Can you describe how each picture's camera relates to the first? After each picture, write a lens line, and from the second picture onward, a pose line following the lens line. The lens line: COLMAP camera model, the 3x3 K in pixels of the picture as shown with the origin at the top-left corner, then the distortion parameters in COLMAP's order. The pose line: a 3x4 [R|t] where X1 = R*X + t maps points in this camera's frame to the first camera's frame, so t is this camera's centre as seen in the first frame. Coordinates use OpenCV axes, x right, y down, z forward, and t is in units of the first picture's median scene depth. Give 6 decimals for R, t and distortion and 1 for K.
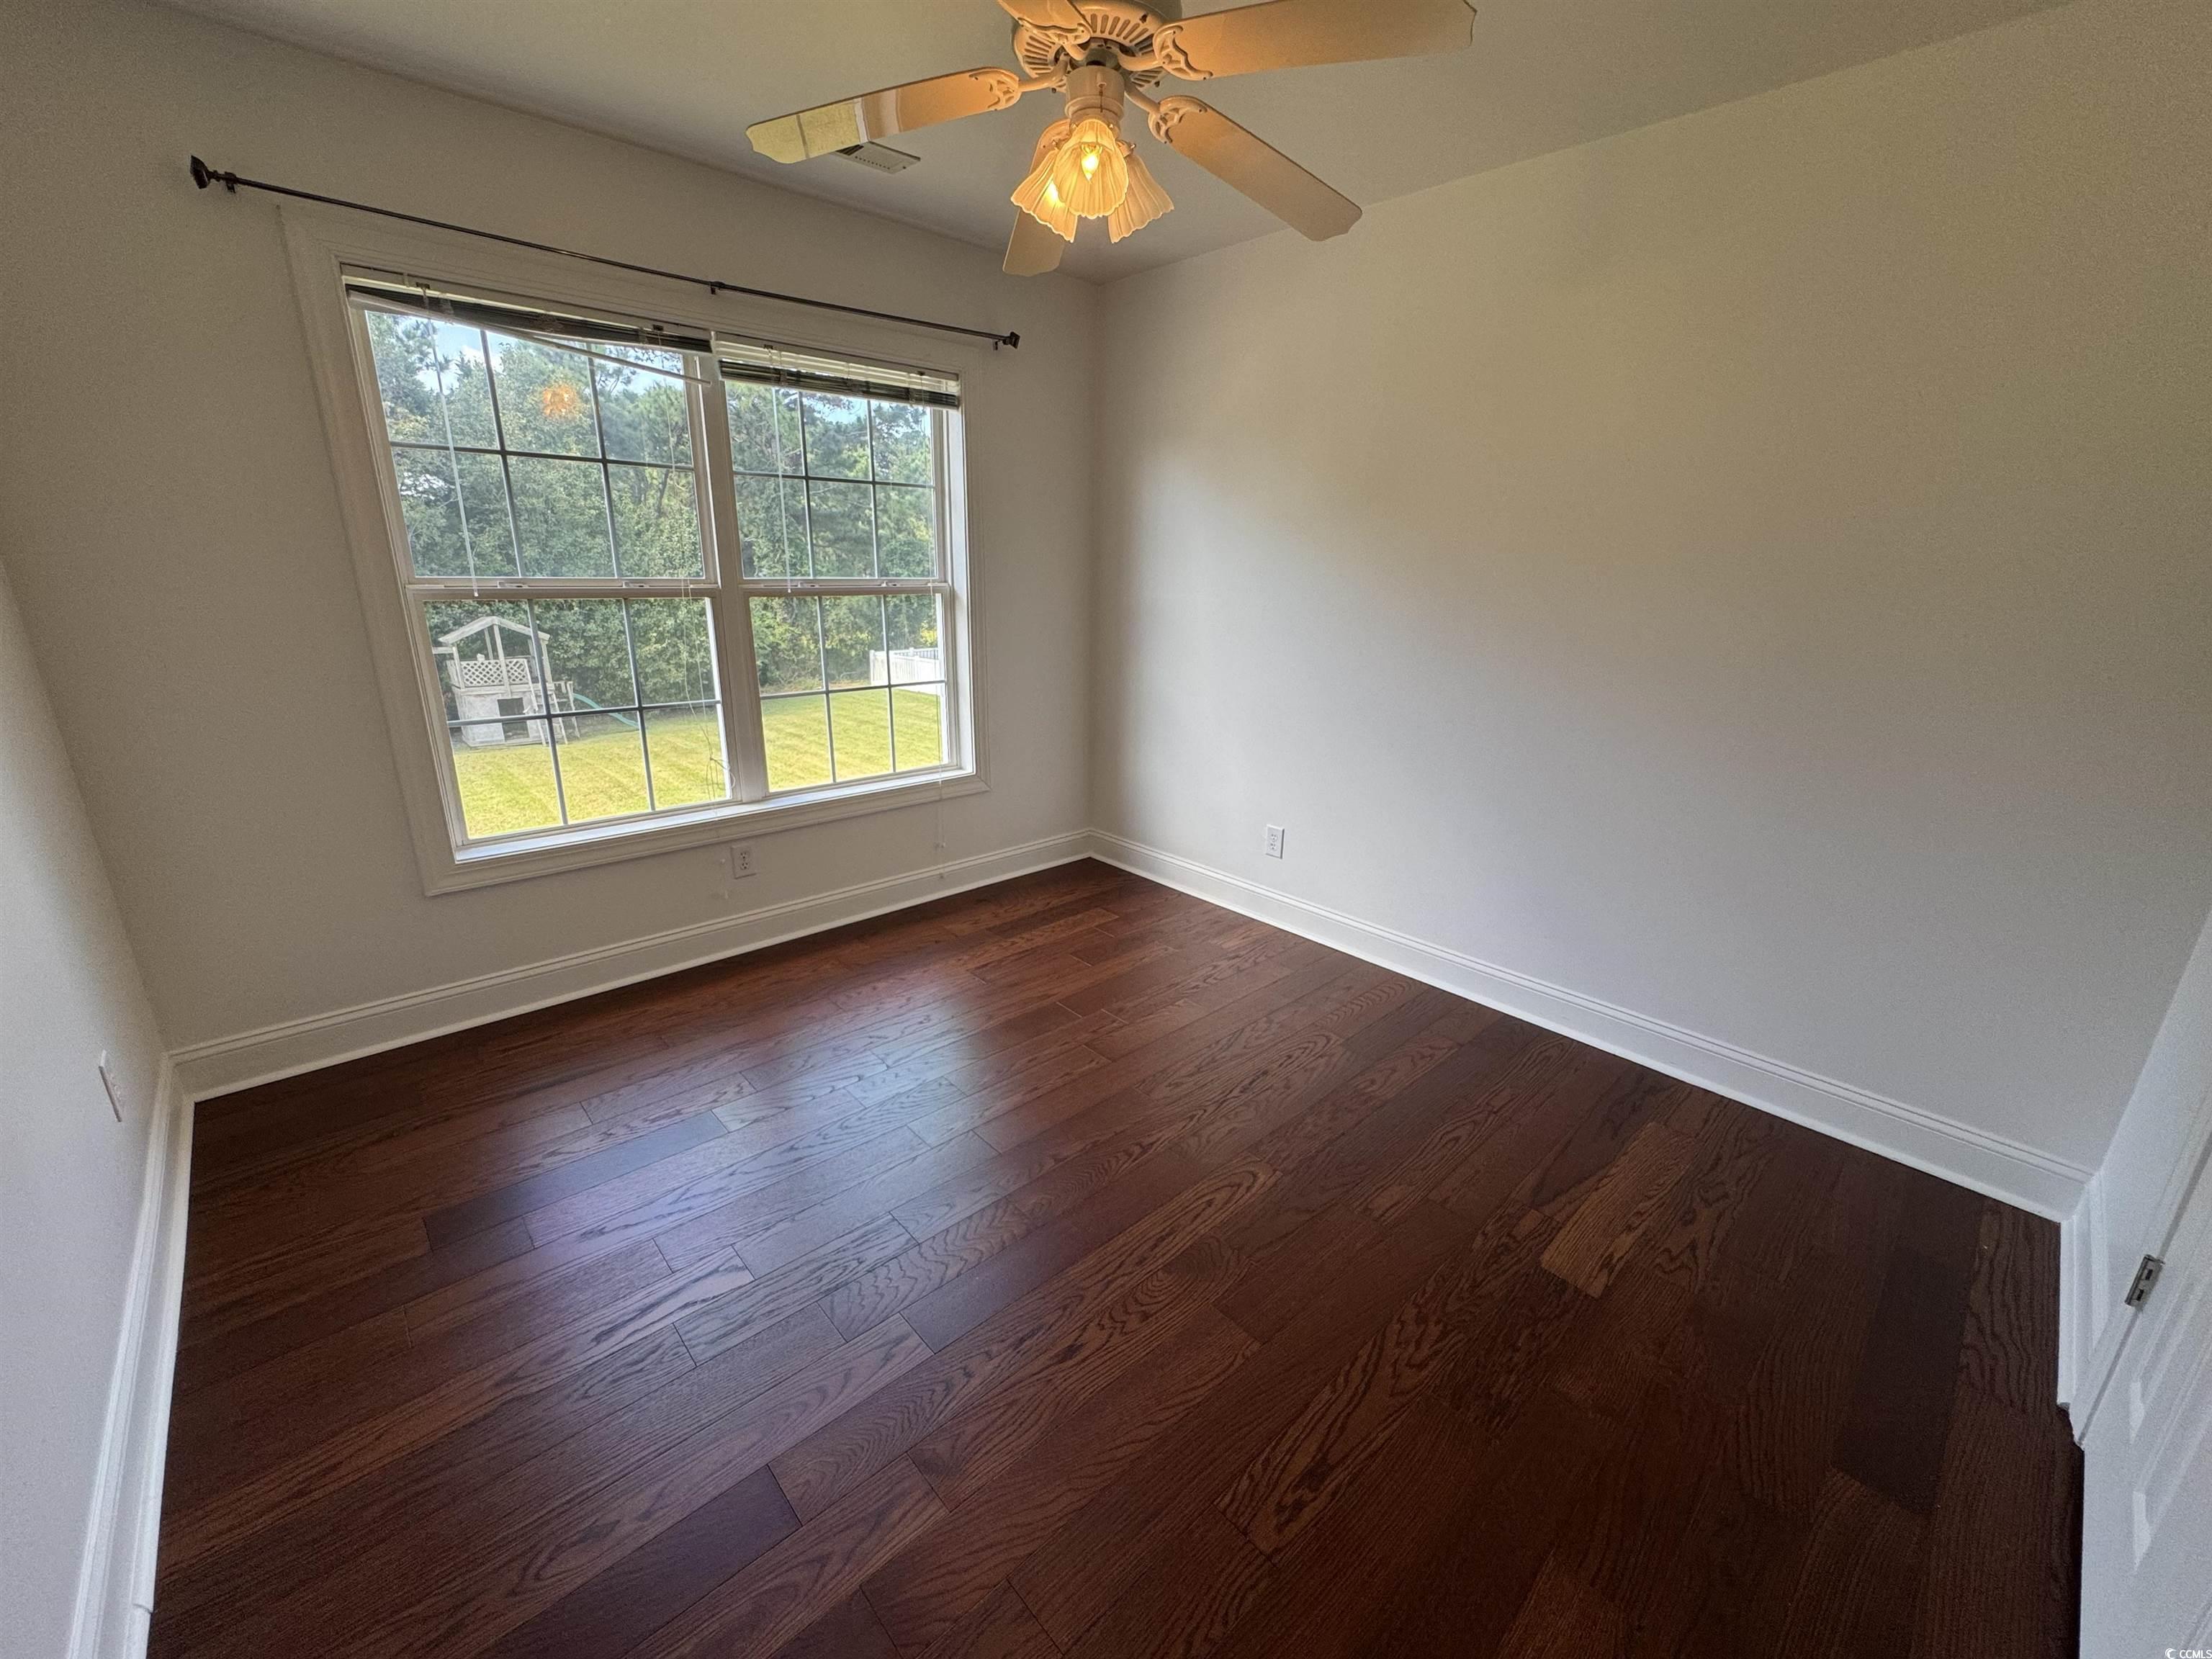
lens RADIAL K [[886.1, 0, 1115.8], [0, 886.1, 853.4], [0, 0, 1]] dist [-0.002153, -0.000026]
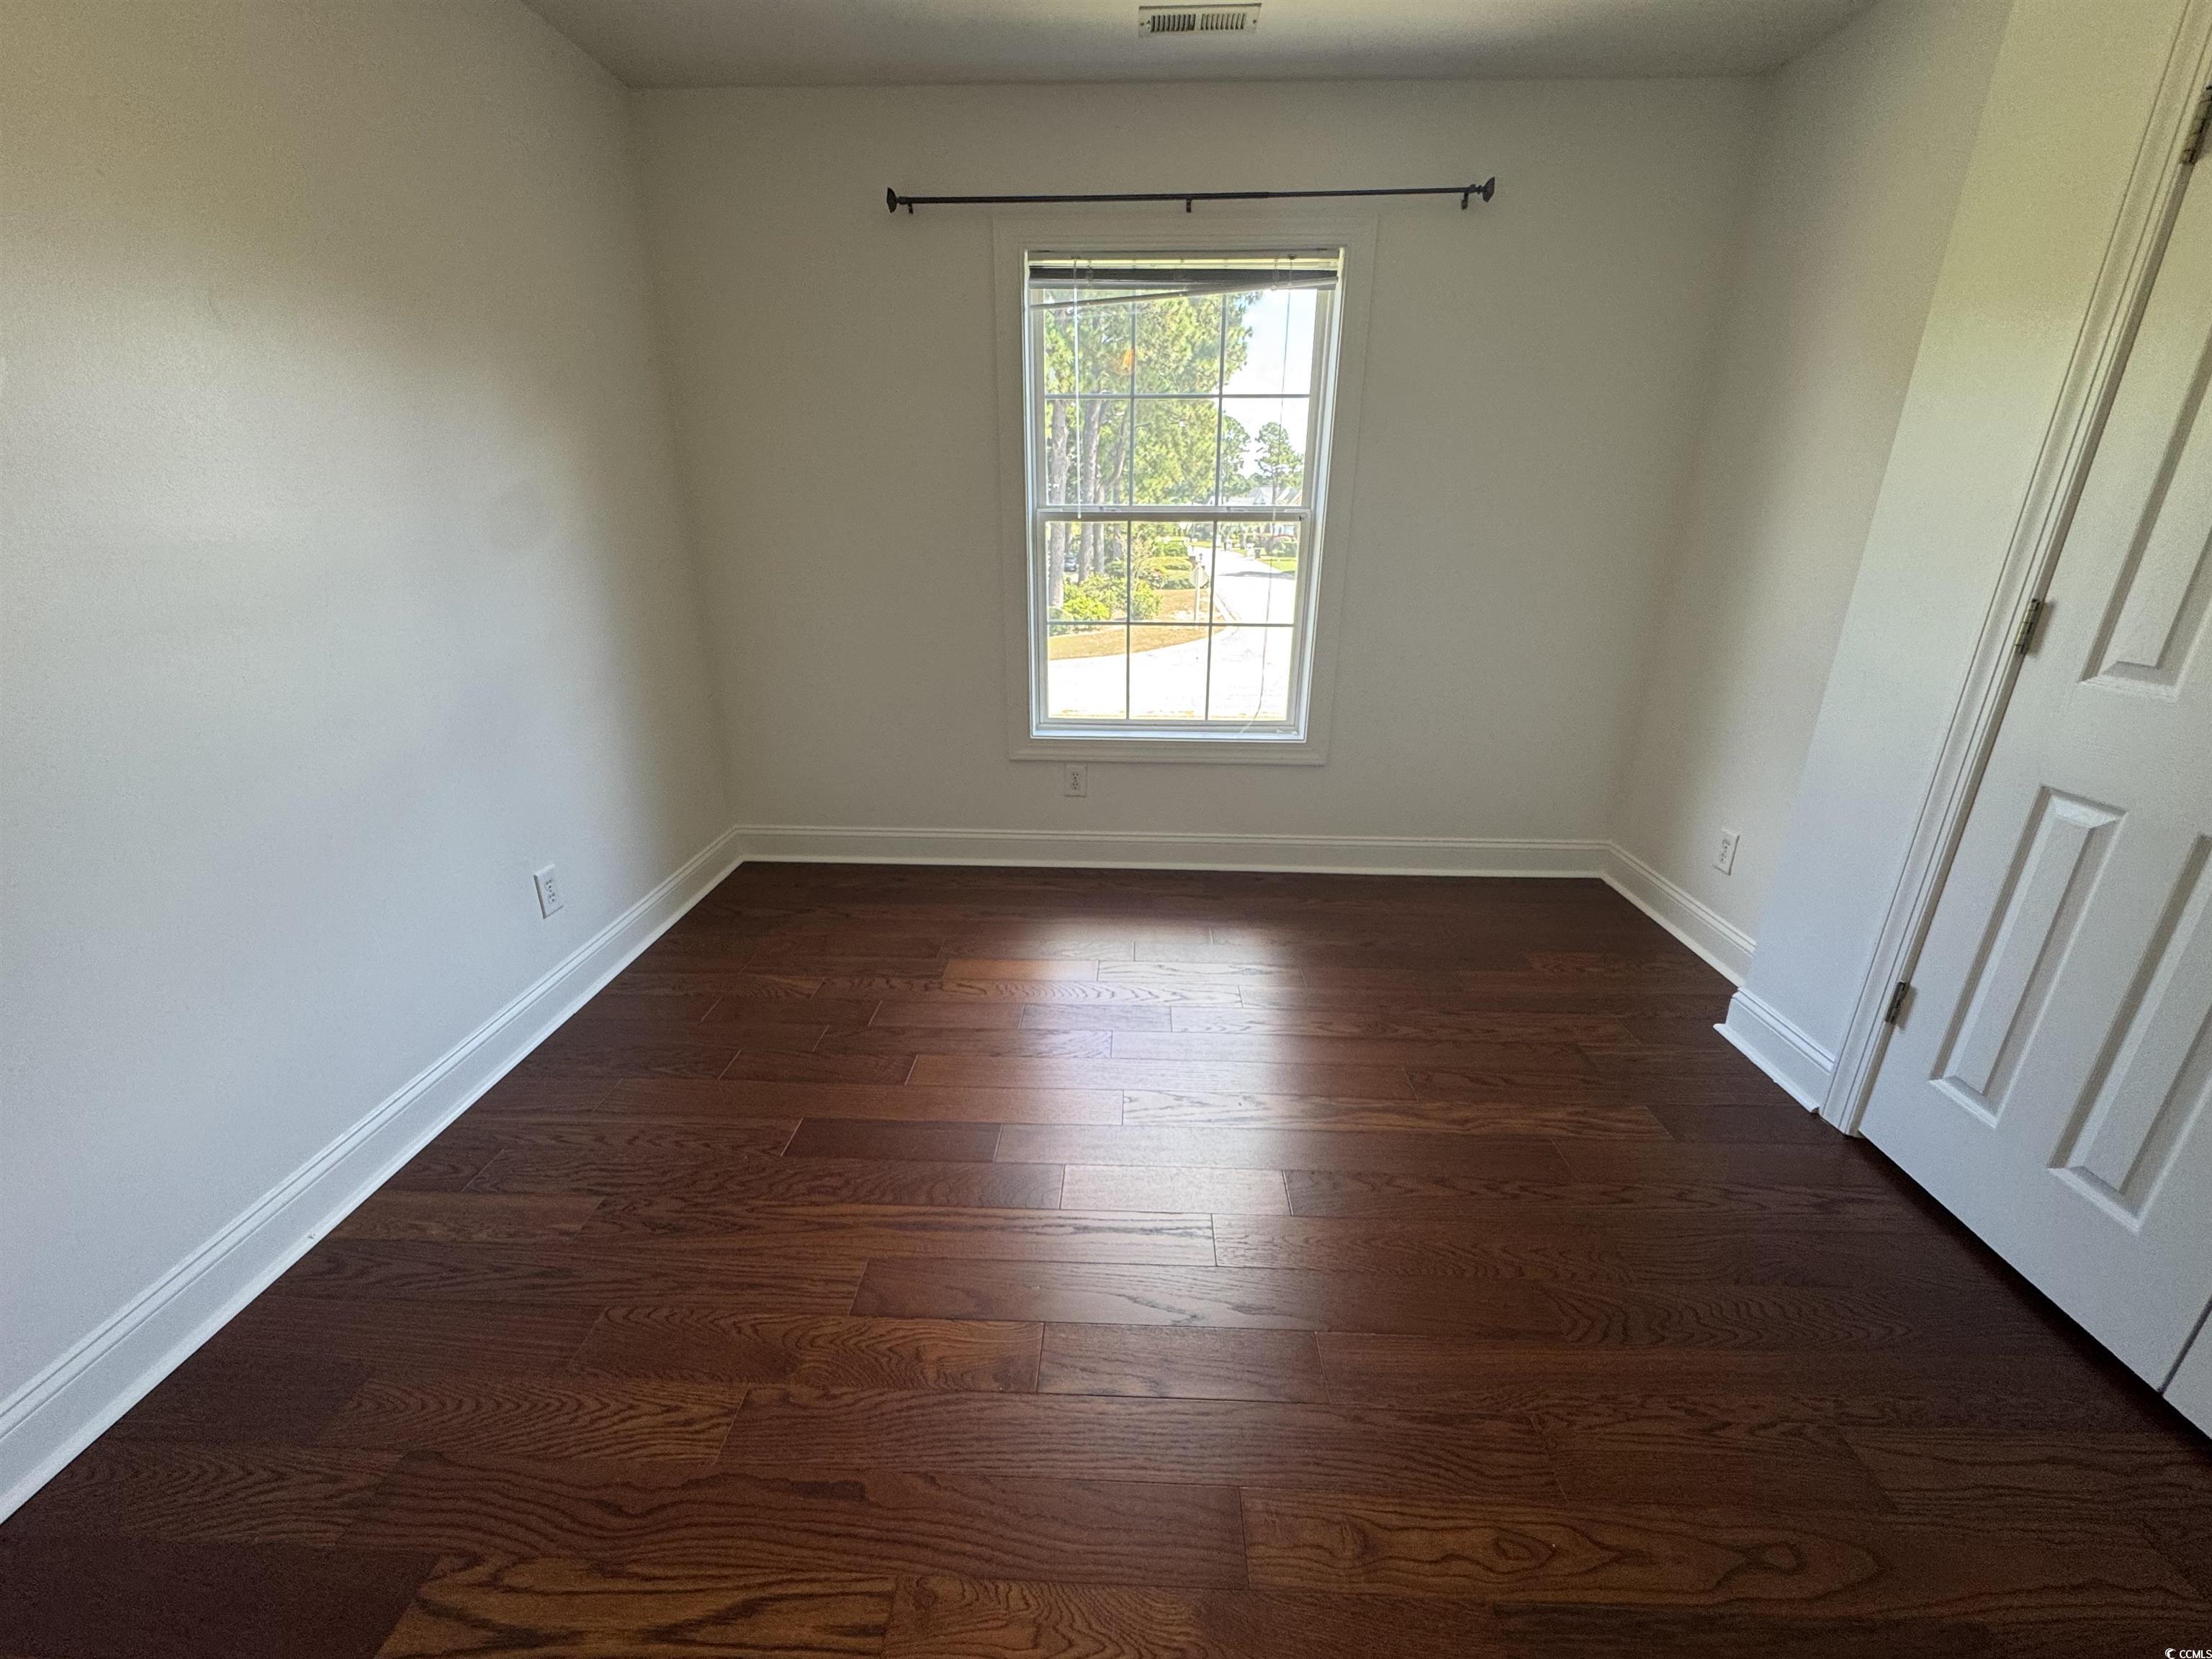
lens RADIAL K [[886.1, 0, 1109.2], [0, 886.1, 807.6], [0, 0, 1]] dist [-0.002153, -0.000026]
pose [[0.709154, 0.230595, -0.666278, 0.283261], [-0.216160, 0.970603, 0.105850, -0.075519], [0.671101, 0.068959, 0.738152, 0.259269]]
